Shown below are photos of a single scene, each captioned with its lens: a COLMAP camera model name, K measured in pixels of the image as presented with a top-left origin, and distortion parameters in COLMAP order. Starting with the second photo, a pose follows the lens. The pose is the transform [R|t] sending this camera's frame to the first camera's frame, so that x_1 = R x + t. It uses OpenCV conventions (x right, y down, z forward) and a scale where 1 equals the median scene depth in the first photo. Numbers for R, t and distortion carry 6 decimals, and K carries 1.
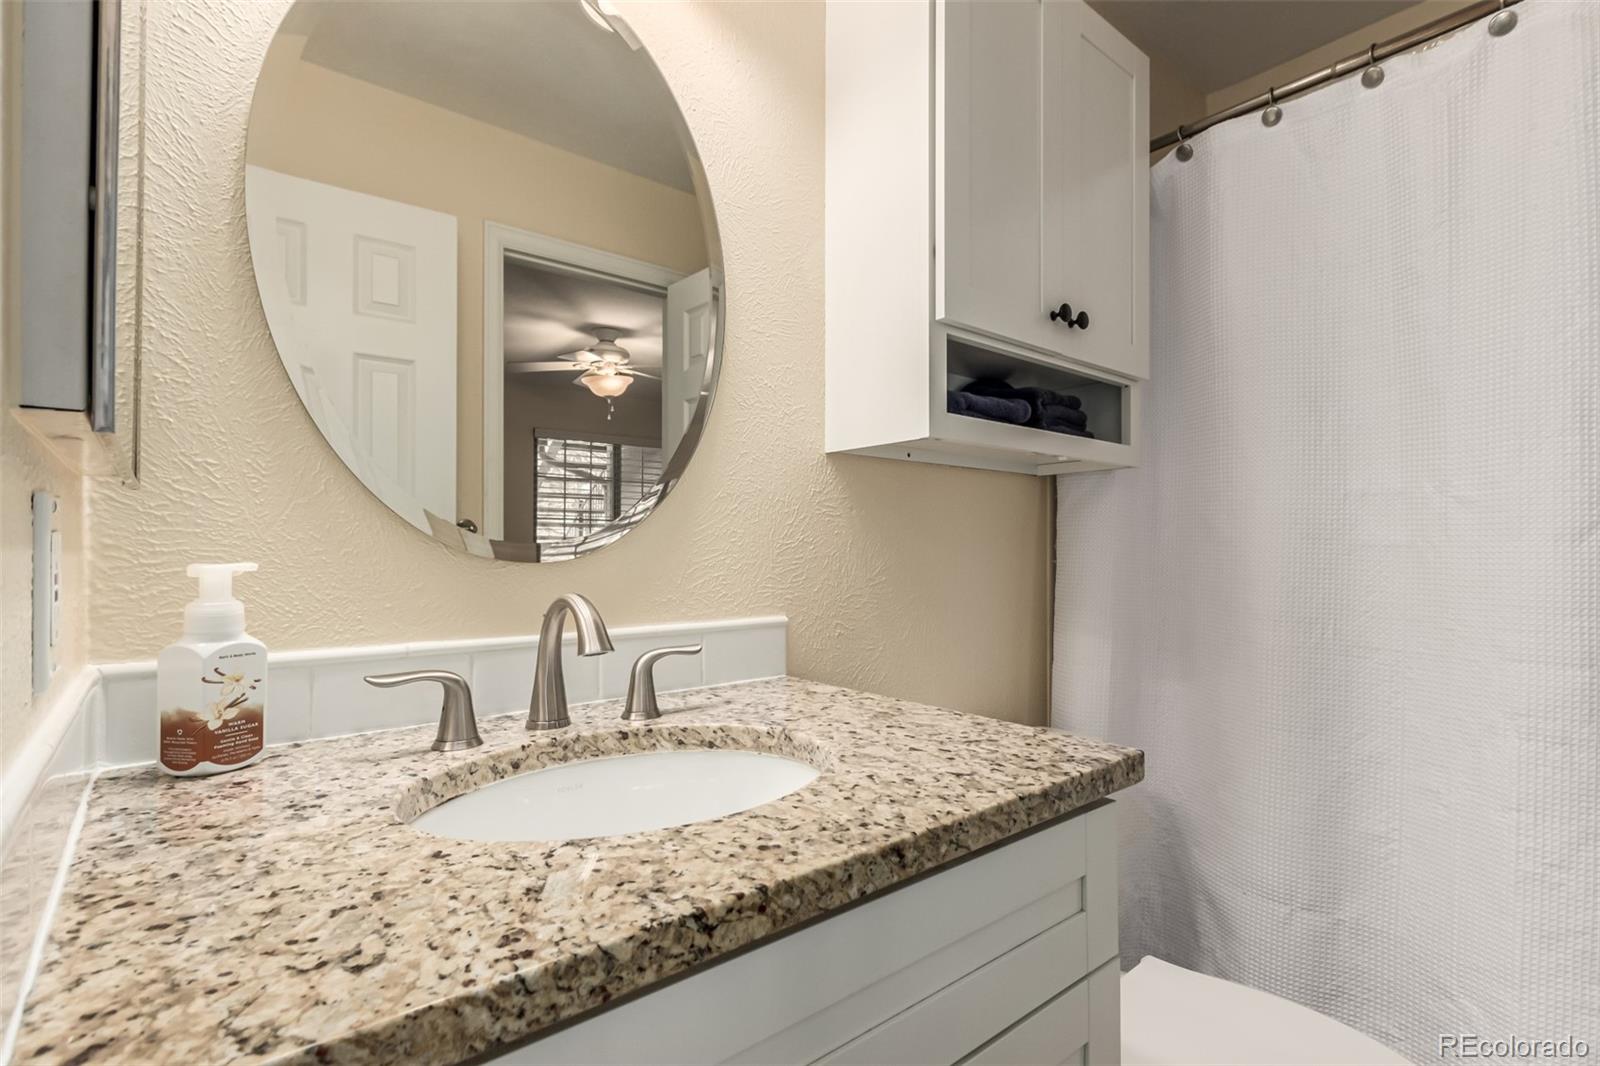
lens RADIAL K [[741.9, 0, 803.5], [0, 741.9, 537.6], [0, 0, 1]] dist [0.007592, -0.003715]
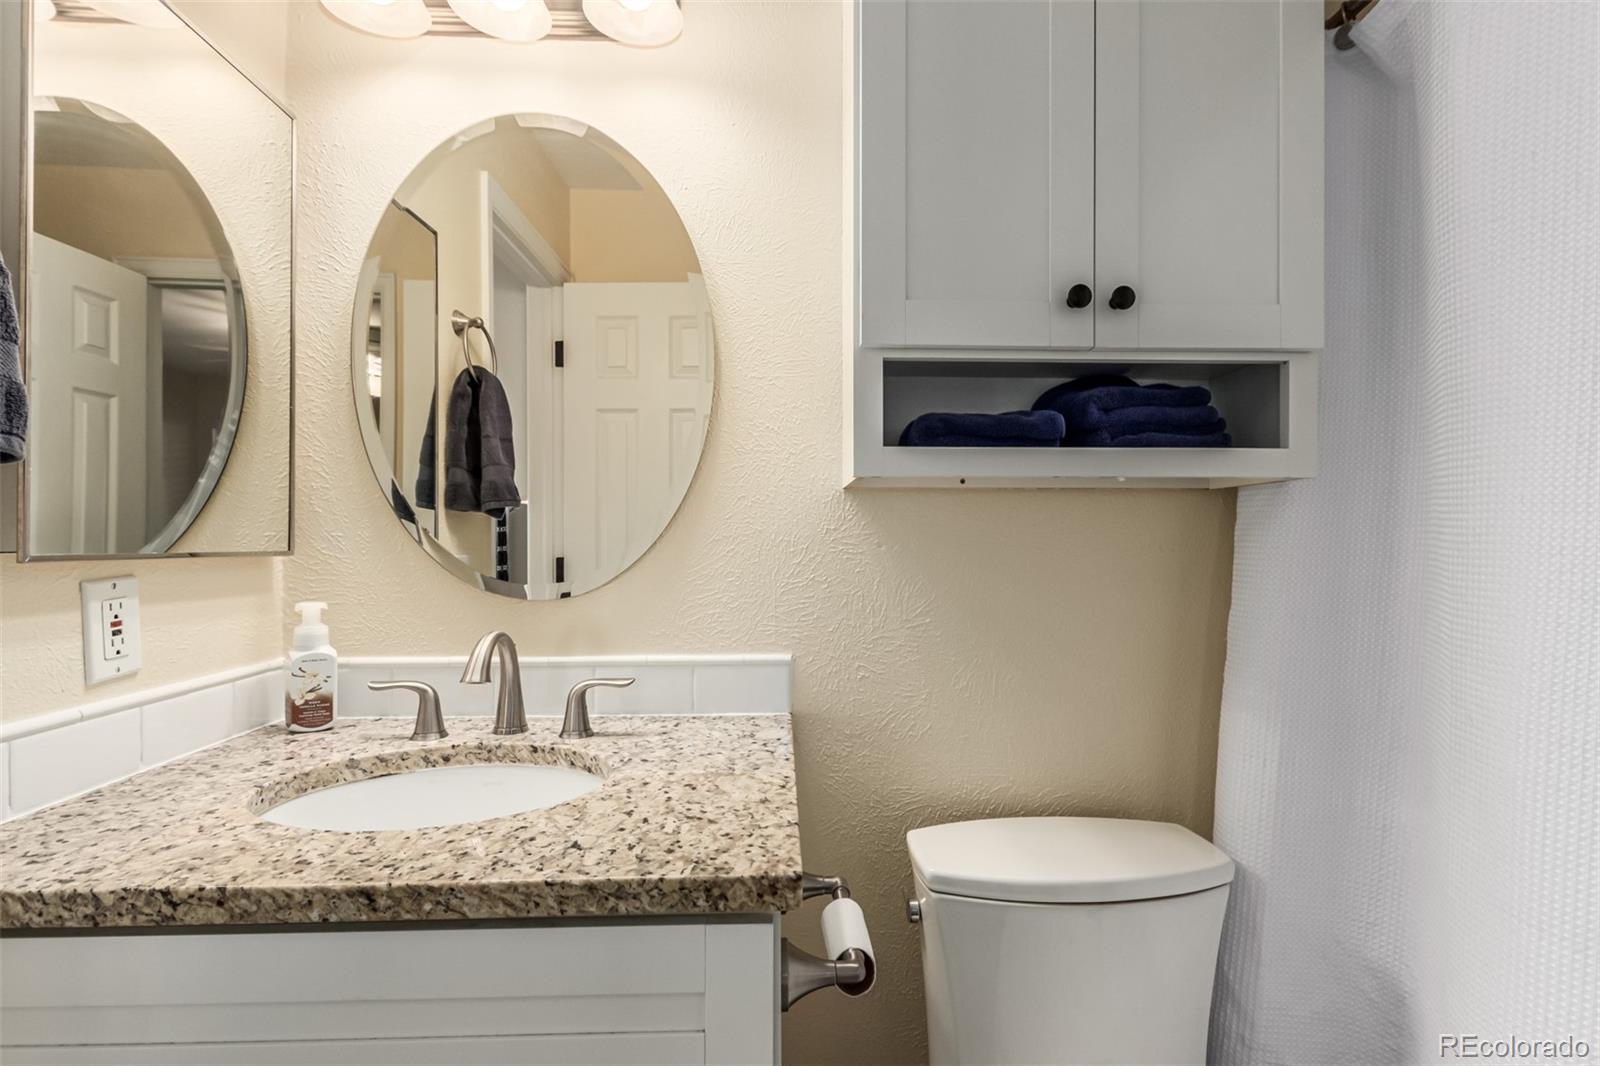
lens RADIAL K [[741.9, 0, 806.7], [0, 741.9, 531.7], [0, 0, 1]] dist [0.007592, -0.003715]
pose [[0.795621, -0.007659, -0.605746, 0.888120], [0.011349, 0.999933, 0.002264, -0.093134], [0.605688, -0.008676, 0.795655, 0.309720]]
